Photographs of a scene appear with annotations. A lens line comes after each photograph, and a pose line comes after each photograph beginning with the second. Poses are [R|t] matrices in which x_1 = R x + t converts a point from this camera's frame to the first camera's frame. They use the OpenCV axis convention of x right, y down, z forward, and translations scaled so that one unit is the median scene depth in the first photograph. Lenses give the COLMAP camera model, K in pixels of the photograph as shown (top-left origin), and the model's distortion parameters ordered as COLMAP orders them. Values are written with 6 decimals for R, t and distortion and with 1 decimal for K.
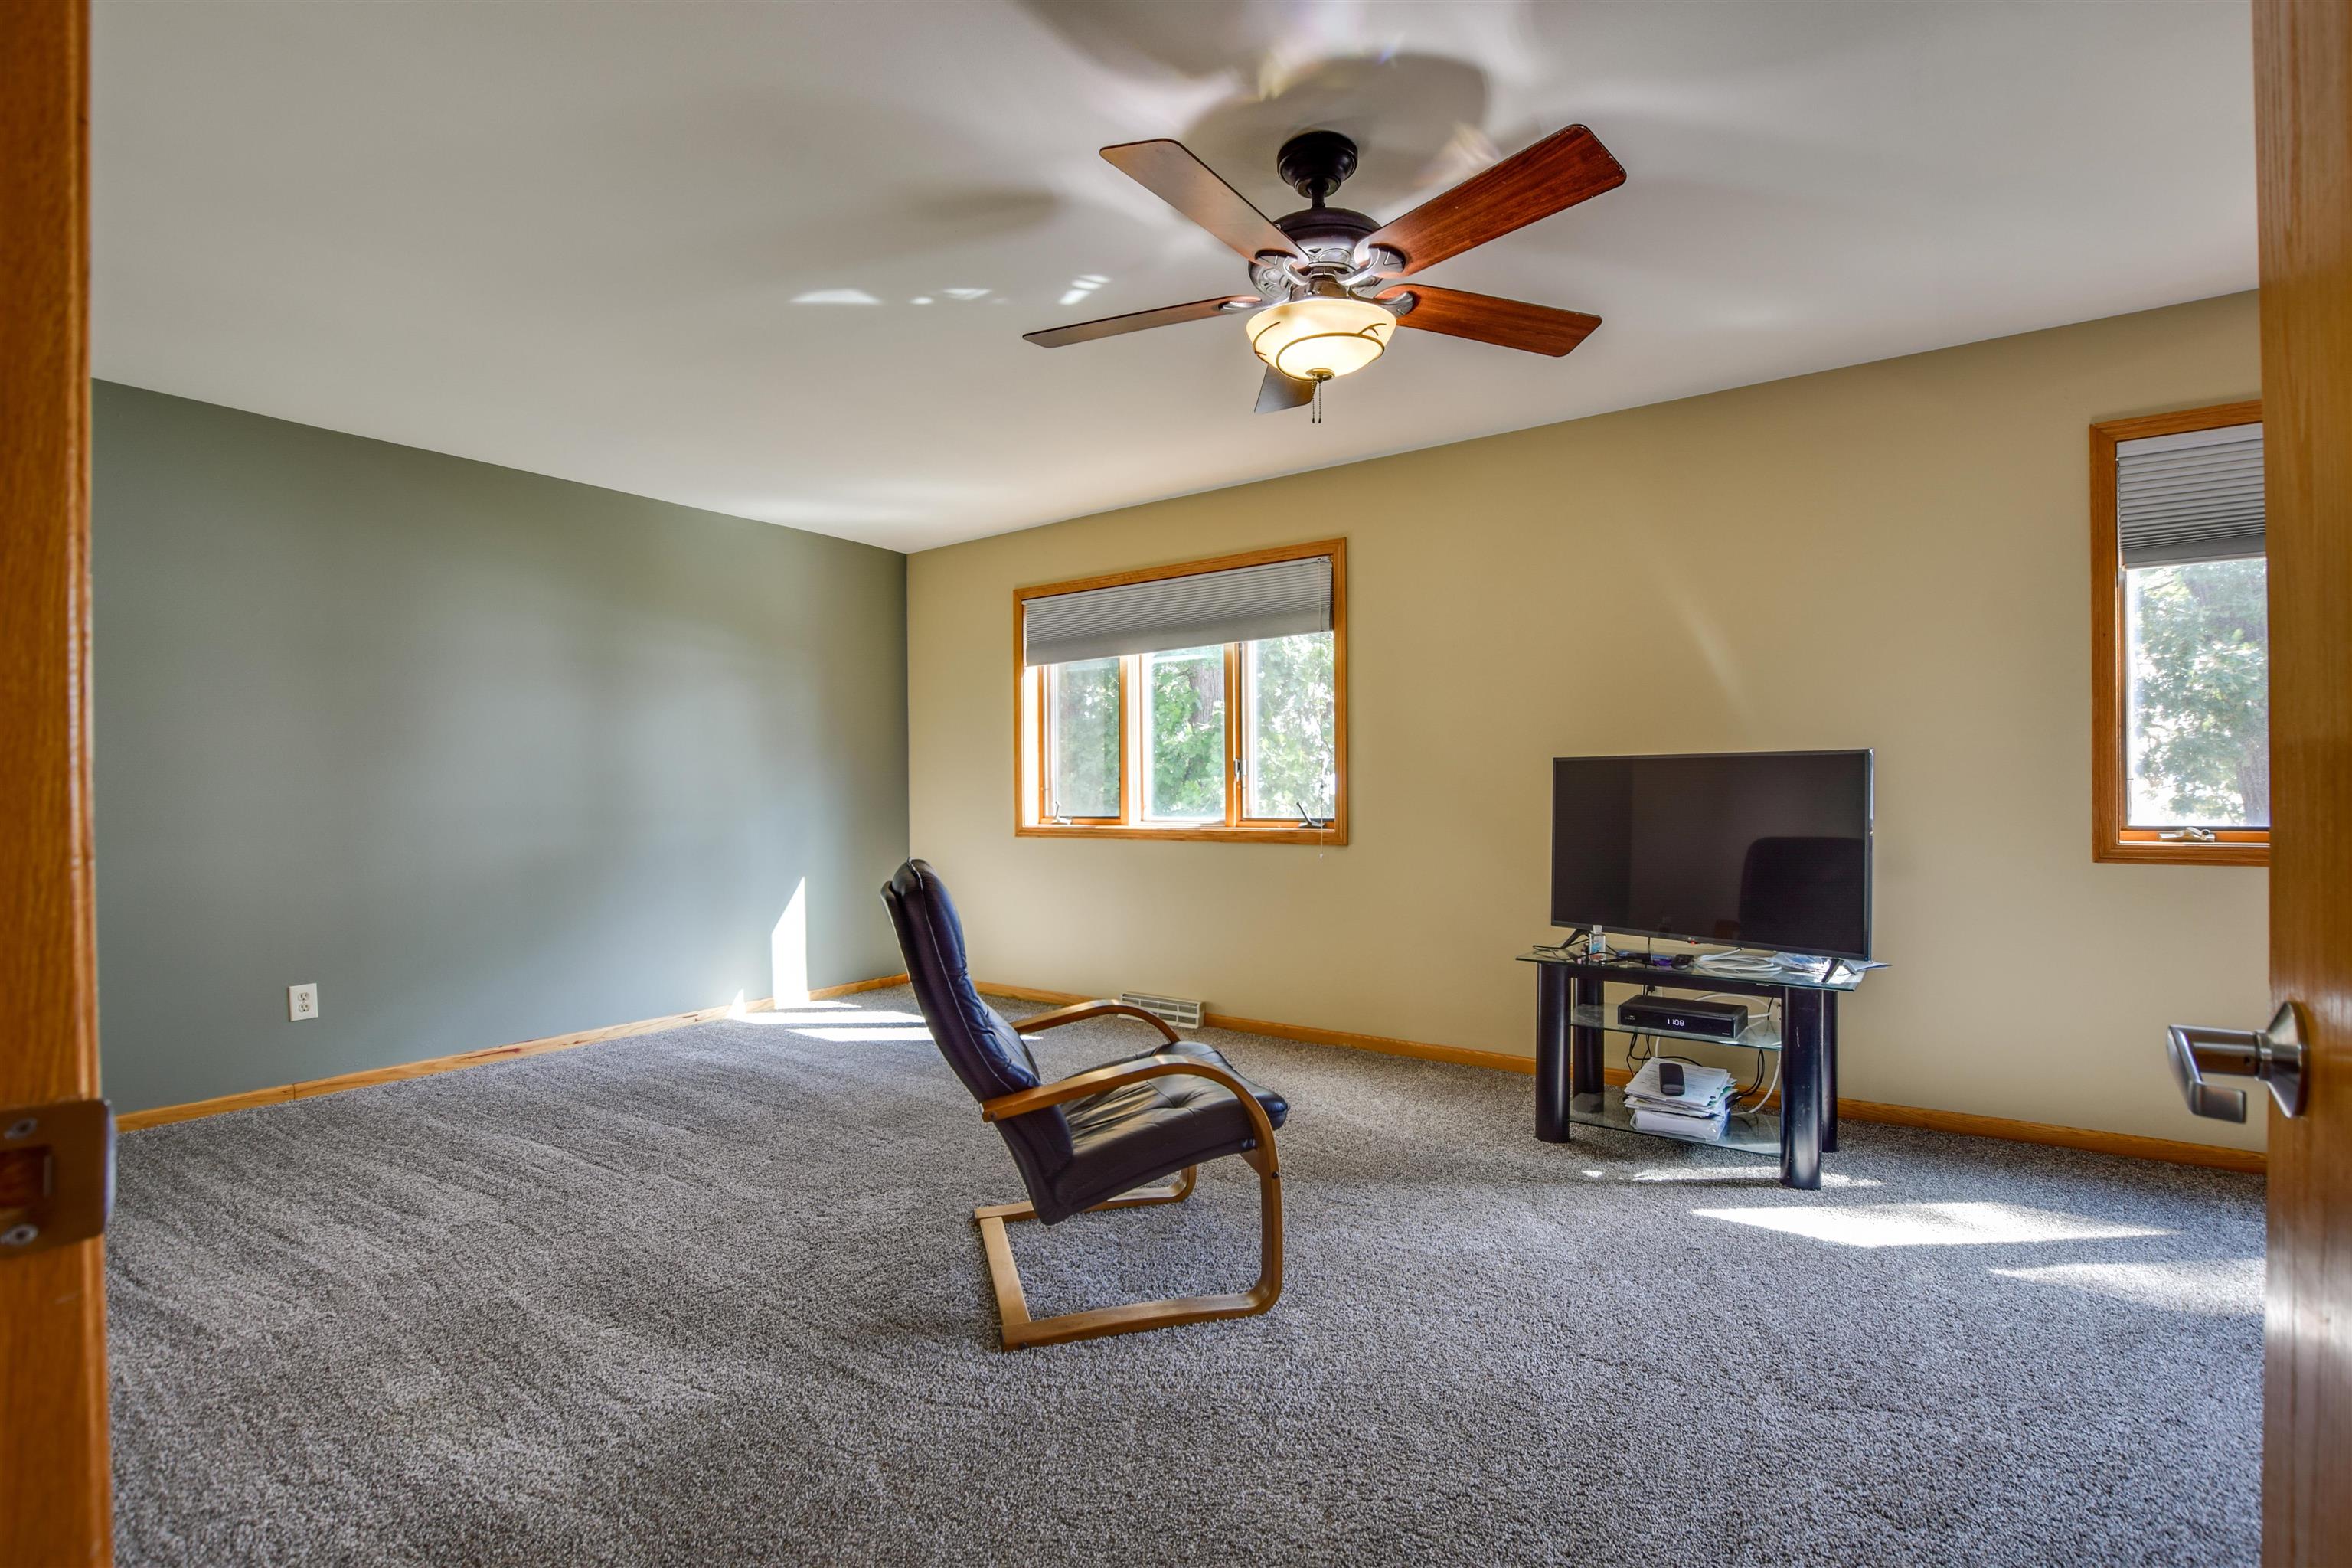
lens RADIAL K [[1040.1, 0, 1191.0], [0, 1040.1, 789.4], [0, 0, 1]] dist [-0.026083, 0.000128]
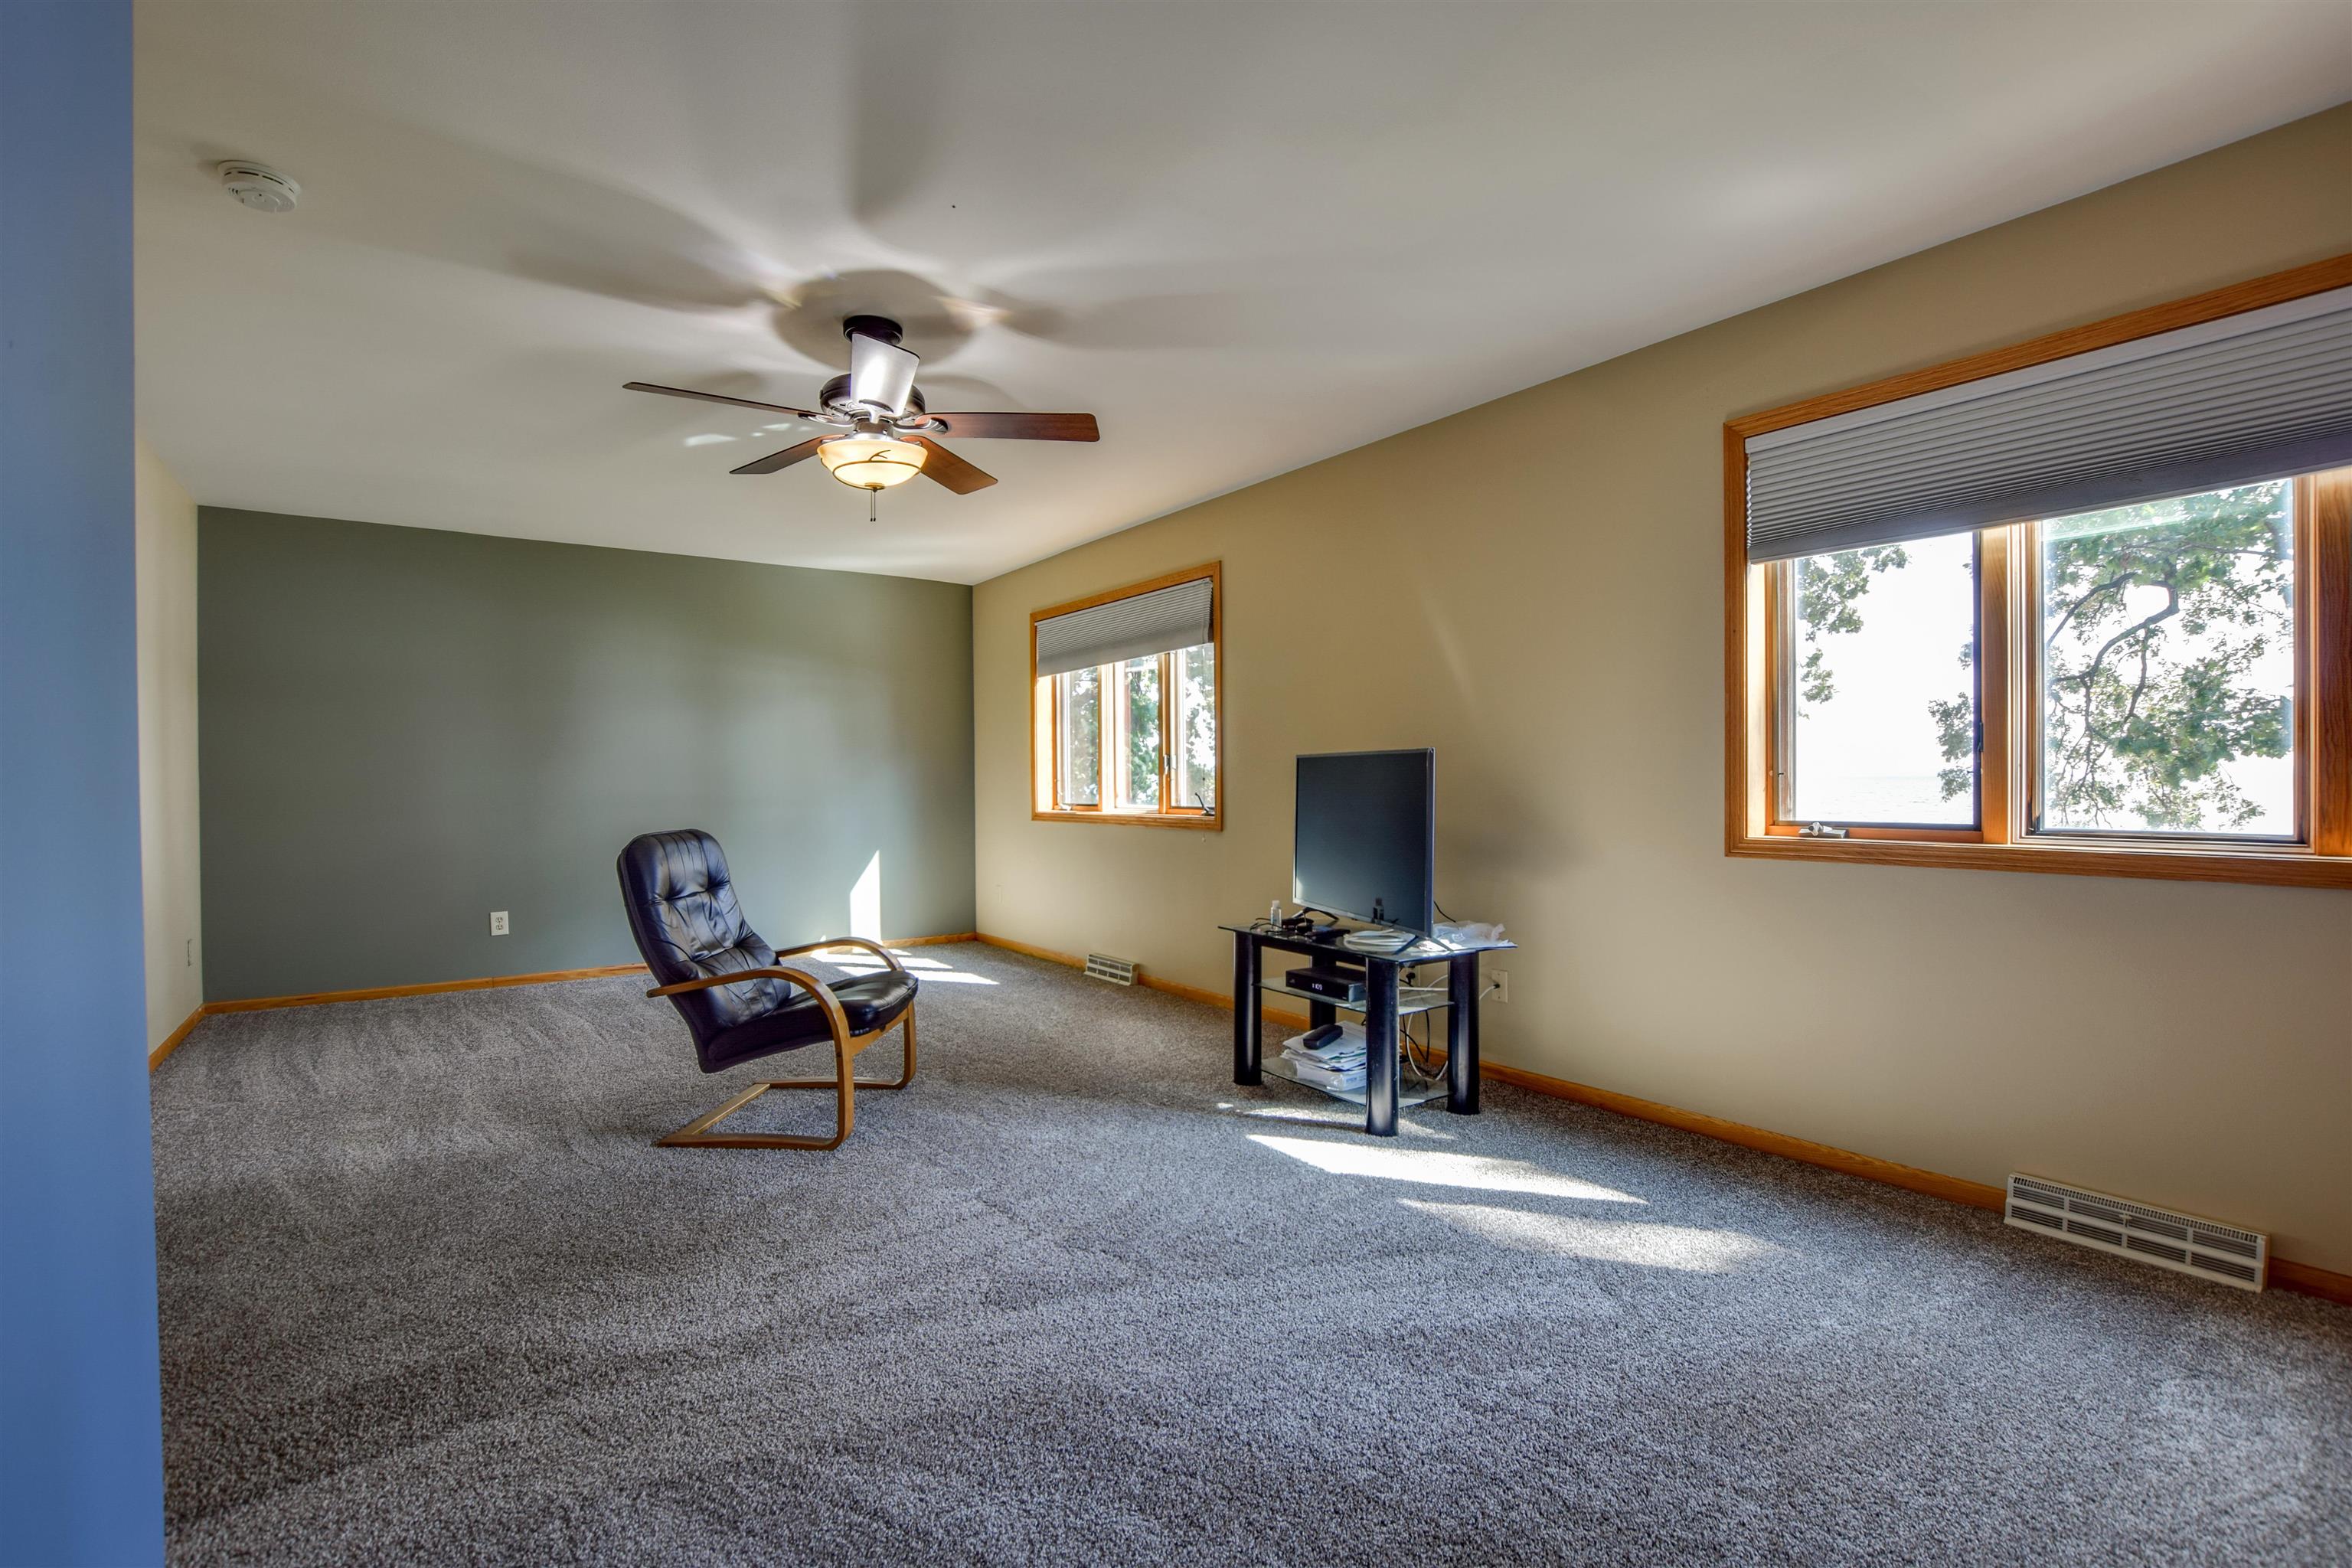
lens RADIAL K [[1040.1, 0, 1191.0], [0, 1040.1, 789.4], [0, 0, 1]] dist [-0.026083, 0.000128]
pose [[0.949967, 0.003717, -0.312329, 0.561944], [-0.000374, 0.999942, 0.010761, -0.004487], [0.312351, -0.010106, 0.949913, -0.112806]]
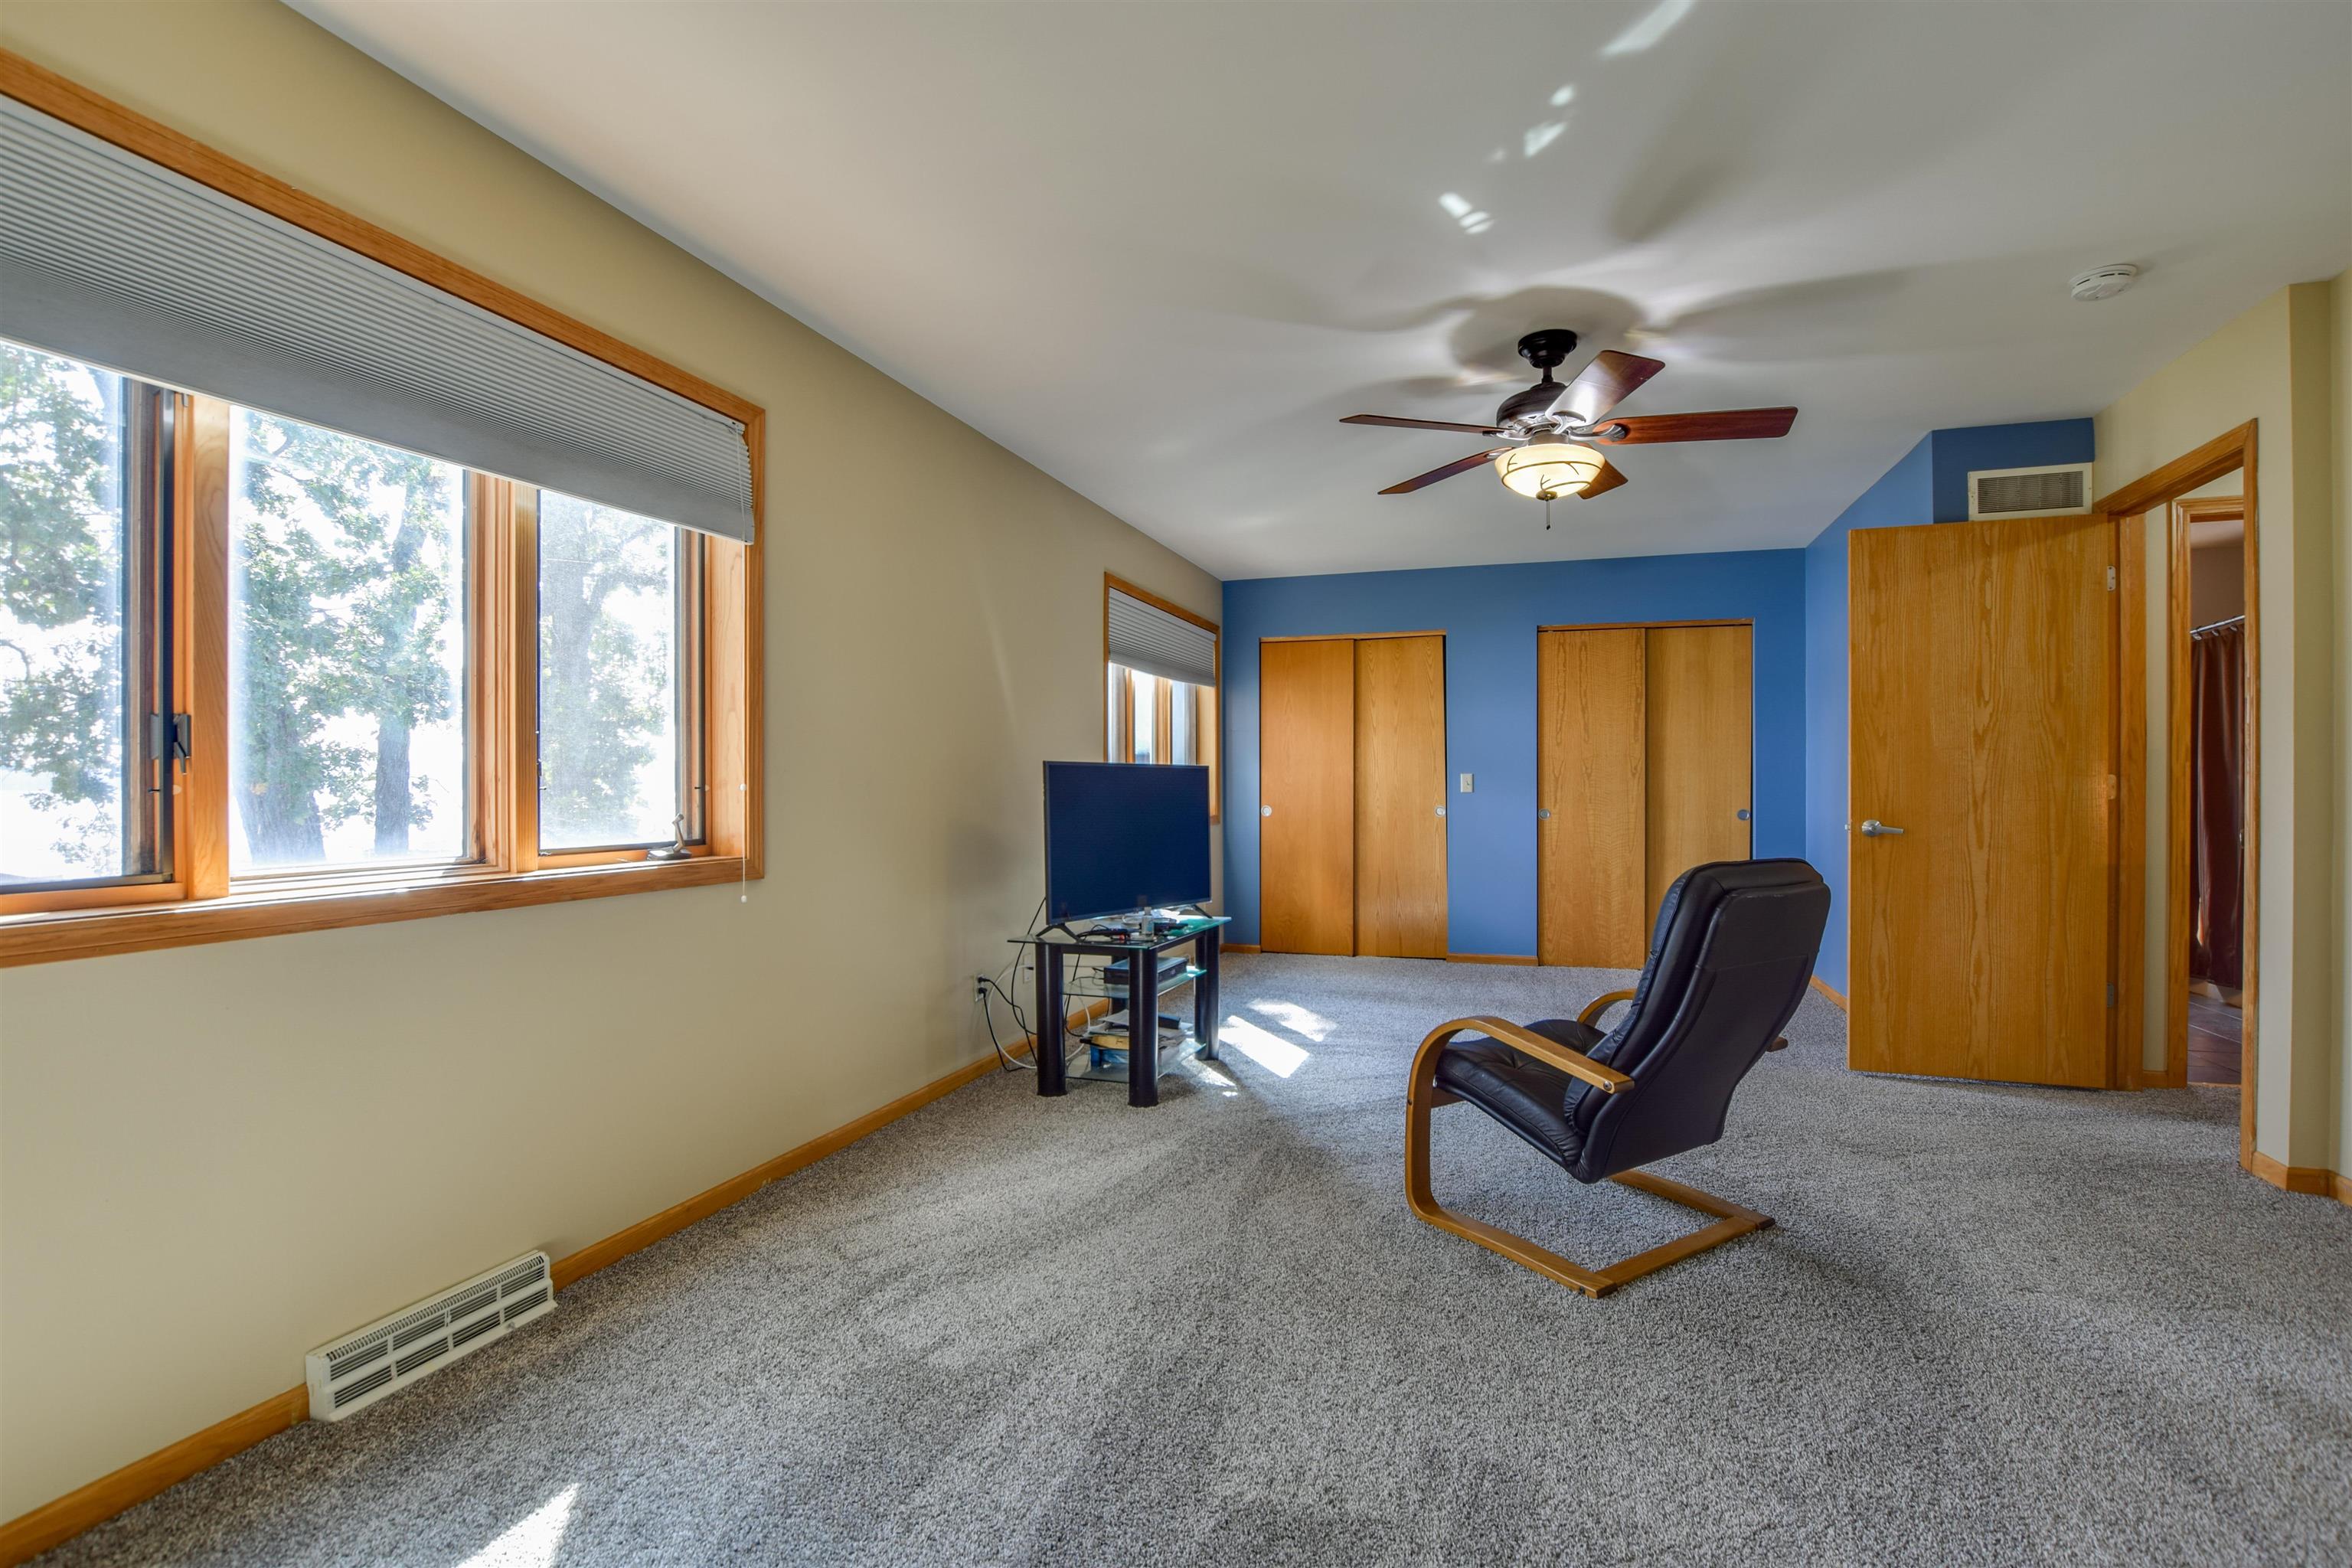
lens RADIAL K [[1040.1, 0, 1191.0], [0, 1040.1, 789.4], [0, 0, 1]] dist [-0.026083, 0.000128]
pose [[-0.252862, 0.002529, 0.967499, -0.647064], [0.002430, 0.999995, -0.001978, -0.000863], [-0.967499, 0.001850, -0.252867, 1.060165]]
